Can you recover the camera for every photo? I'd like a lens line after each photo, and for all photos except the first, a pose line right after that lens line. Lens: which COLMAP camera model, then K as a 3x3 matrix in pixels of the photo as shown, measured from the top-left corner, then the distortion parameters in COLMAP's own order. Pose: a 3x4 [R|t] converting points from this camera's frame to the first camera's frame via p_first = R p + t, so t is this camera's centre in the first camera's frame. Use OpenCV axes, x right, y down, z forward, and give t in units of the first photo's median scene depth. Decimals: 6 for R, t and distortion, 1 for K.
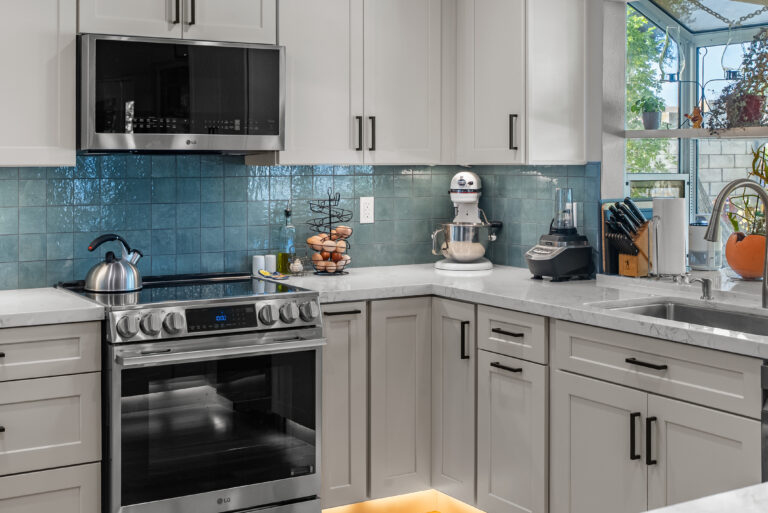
lens RADIAL K [[1075.1, 0, 381.1], [0, 1075.1, 161.0], [0, 0, 1]] dist [-0.018459, 0.031778]
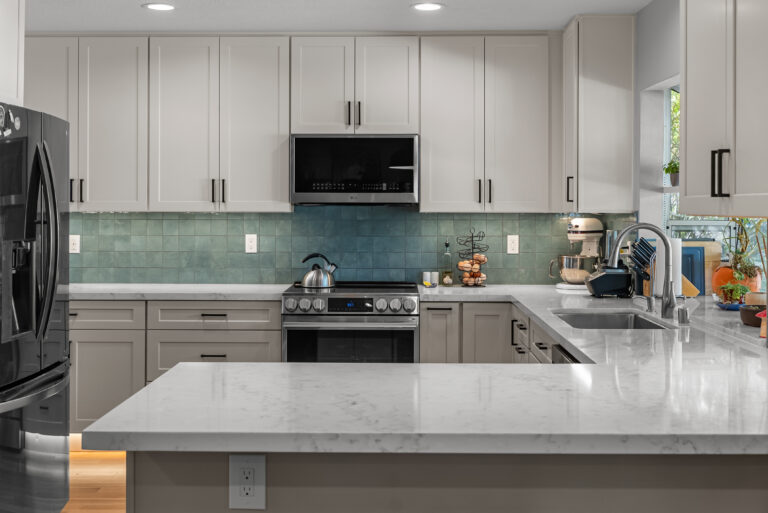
lens RADIAL K [[947.1, 0, 384.3], [0, 947.1, 199.0], [0, 0, 1]] dist [-0.017804, -0.004942]
pose [[0.842824, -0.003488, -0.538177, 0.582307], [-0.003736, 0.999917, -0.012332, 0.001843], [0.538176, 0.012405, 0.842741, -0.167025]]
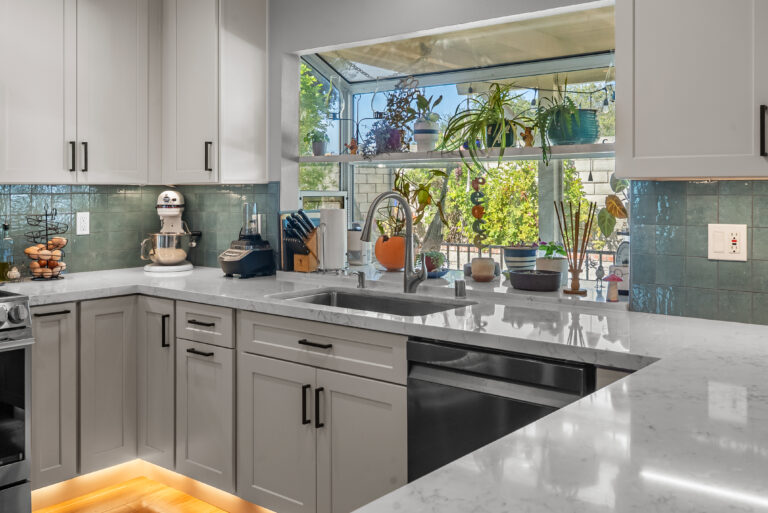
lens RADIAL K [[756.7, 0, 383.2], [0, 756.7, 182.4], [0, 0, 1]] dist [-0.007037, -0.011665]
pose [[0.946007, 0.000744, 0.324146, 0.033063], [0.003353, 0.999921, -0.012081, 0.013504], [-0.324130, 0.012516, 0.945930, 0.127438]]
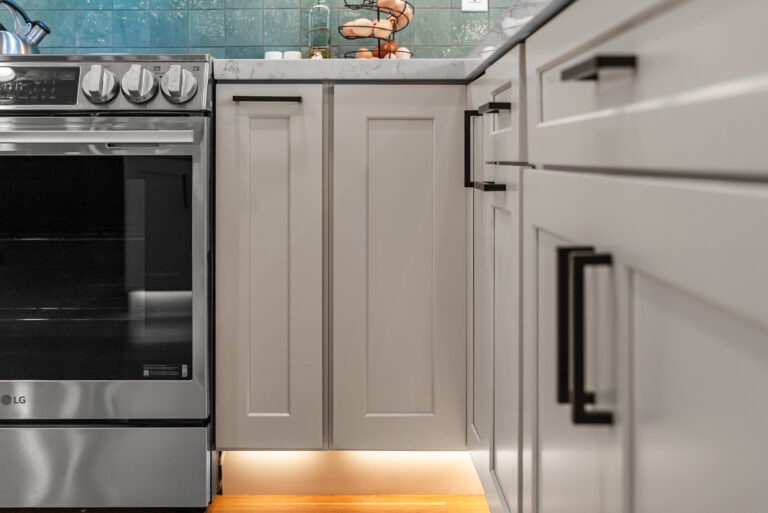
lens RADIAL K [[947.1, 0, 384.3], [0, 947.1, 199.0], [0, 0, 1]] dist [-0.017804, -0.004942]
pose [[0.857513, 0.021636, -0.514008, 0.248953], [-0.001397, 0.999210, 0.039729, 0.161356], [0.514461, -0.033349, 0.856865, 0.572060]]
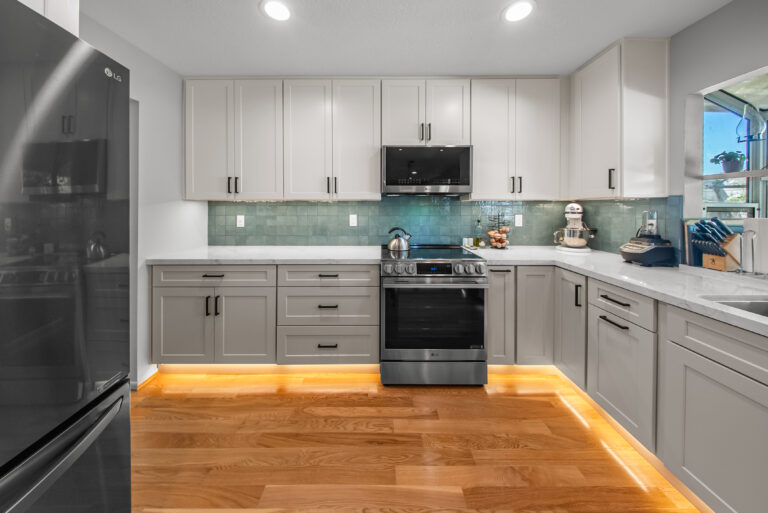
lens RADIAL K [[247.5, 0, 381.2], [0, 247.5, 209.6], [0, 0, 1]] dist [0.004343, -0.000126]
pose [[0.850218, 0.003874, -0.526417, 0.016849], [-0.002352, 0.999991, 0.003561, 0.023765], [0.526426, -0.001789, 0.850219, 0.456761]]
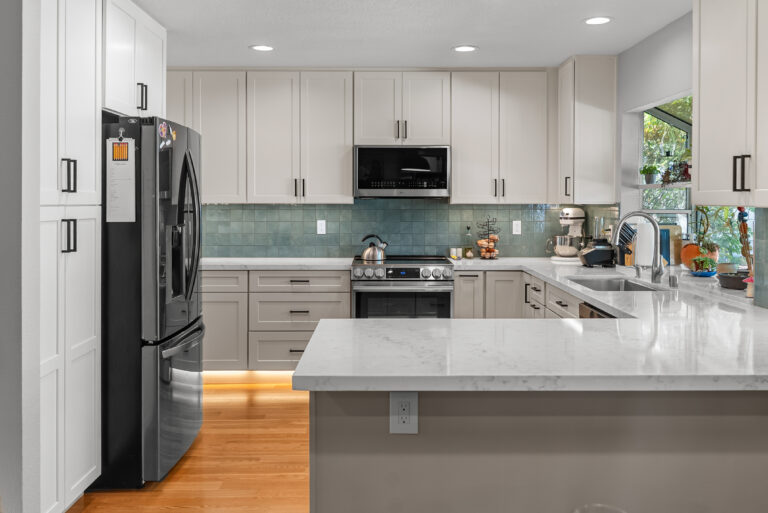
lens RADIAL K [[690.6, 0, 383.8], [0, 690.6, 207.3], [0, 0, 1]] dist [-0.008590, -0.001912]
pose [[0.854421, 0.005633, -0.519550, 0.474589], [-0.002824, 0.999977, 0.006197, 0.002833], [0.519573, -0.003828, 0.854417, -0.193054]]
